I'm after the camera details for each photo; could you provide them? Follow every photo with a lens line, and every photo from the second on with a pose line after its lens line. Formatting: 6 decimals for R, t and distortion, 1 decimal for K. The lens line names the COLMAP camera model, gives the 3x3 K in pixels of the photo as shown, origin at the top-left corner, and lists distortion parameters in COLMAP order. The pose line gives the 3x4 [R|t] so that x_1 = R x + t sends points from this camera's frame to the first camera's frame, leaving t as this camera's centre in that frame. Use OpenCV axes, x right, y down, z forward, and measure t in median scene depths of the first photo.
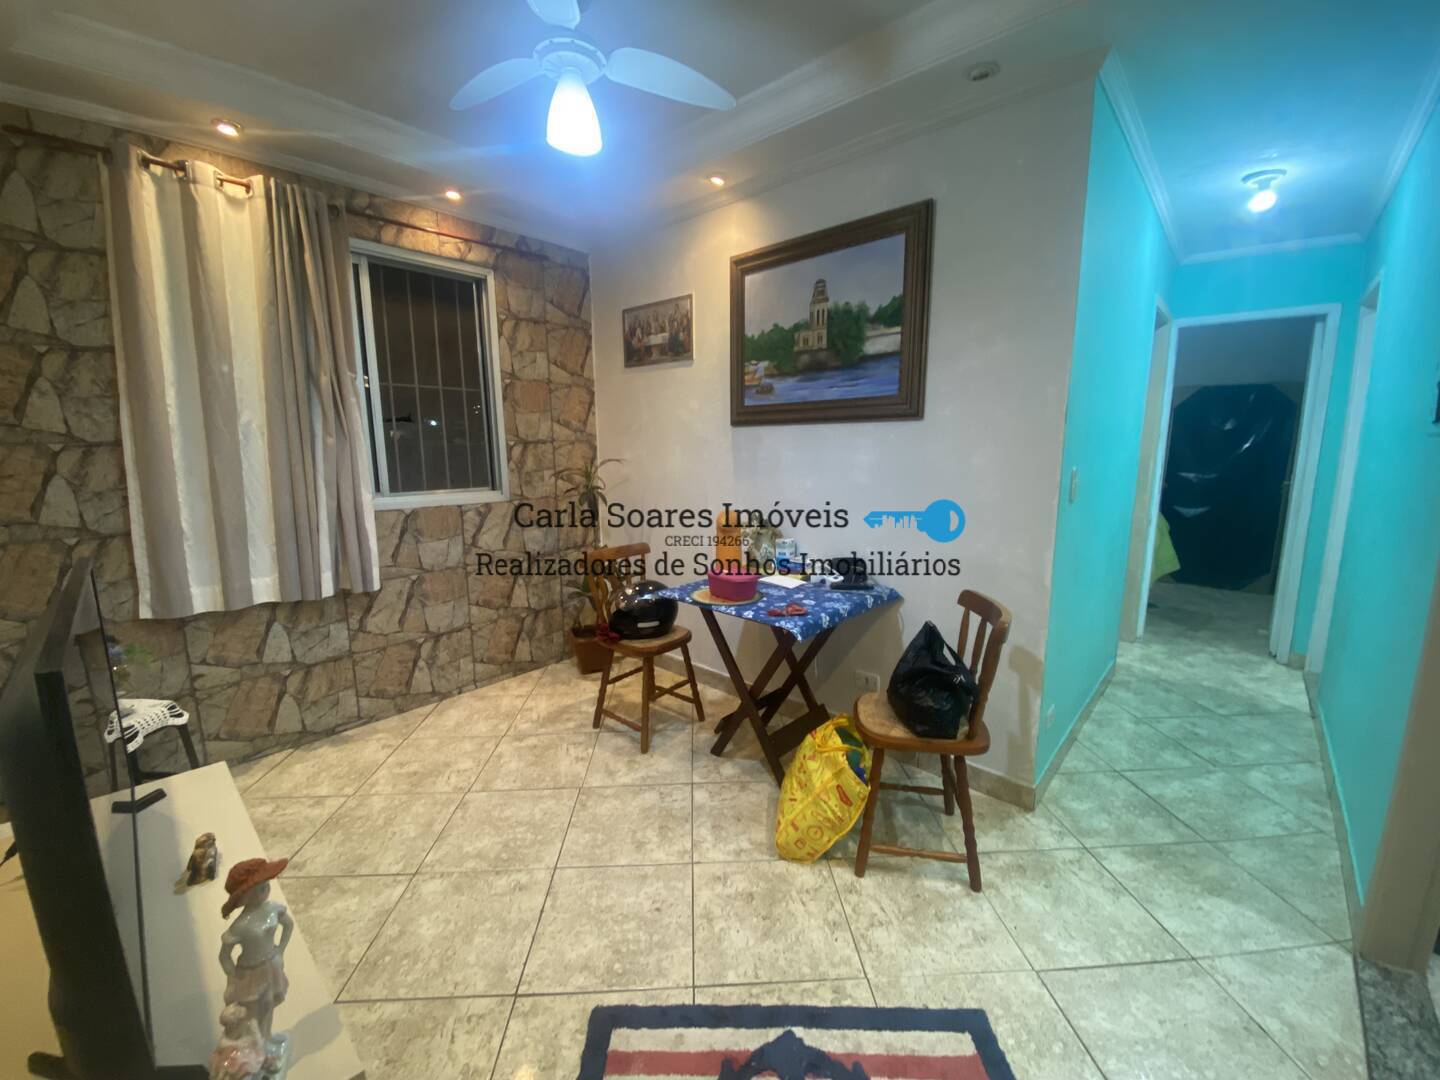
lens RADIAL K [[576.2, 0, 731.0], [0, 576.2, 555.6], [0, 0, 1]] dist [-0.022268, -0.008281]
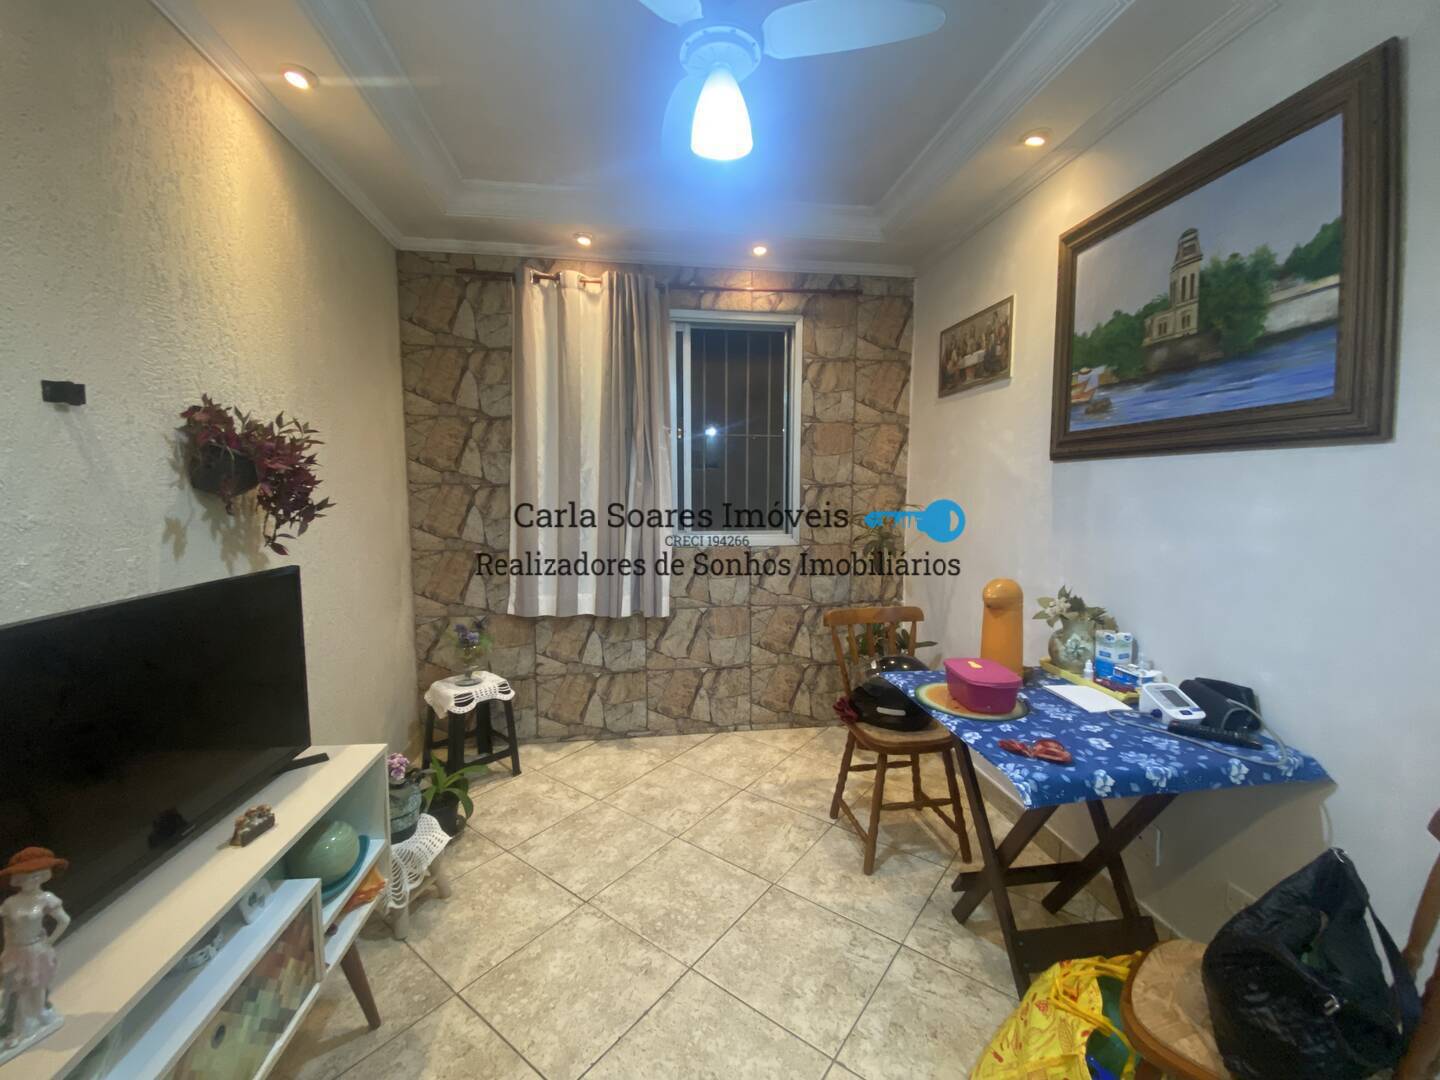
lens RADIAL K [[576.2, 0, 703.6], [0, 576.2, 545.6], [0, 0, 1]] dist [-0.022268, -0.008281]
pose [[0.742769, 0.063772, -0.666504, 0.179602], [-0.123858, 0.991360, -0.043177, -0.041672], [0.657992, 0.114622, 0.744250, 0.219471]]
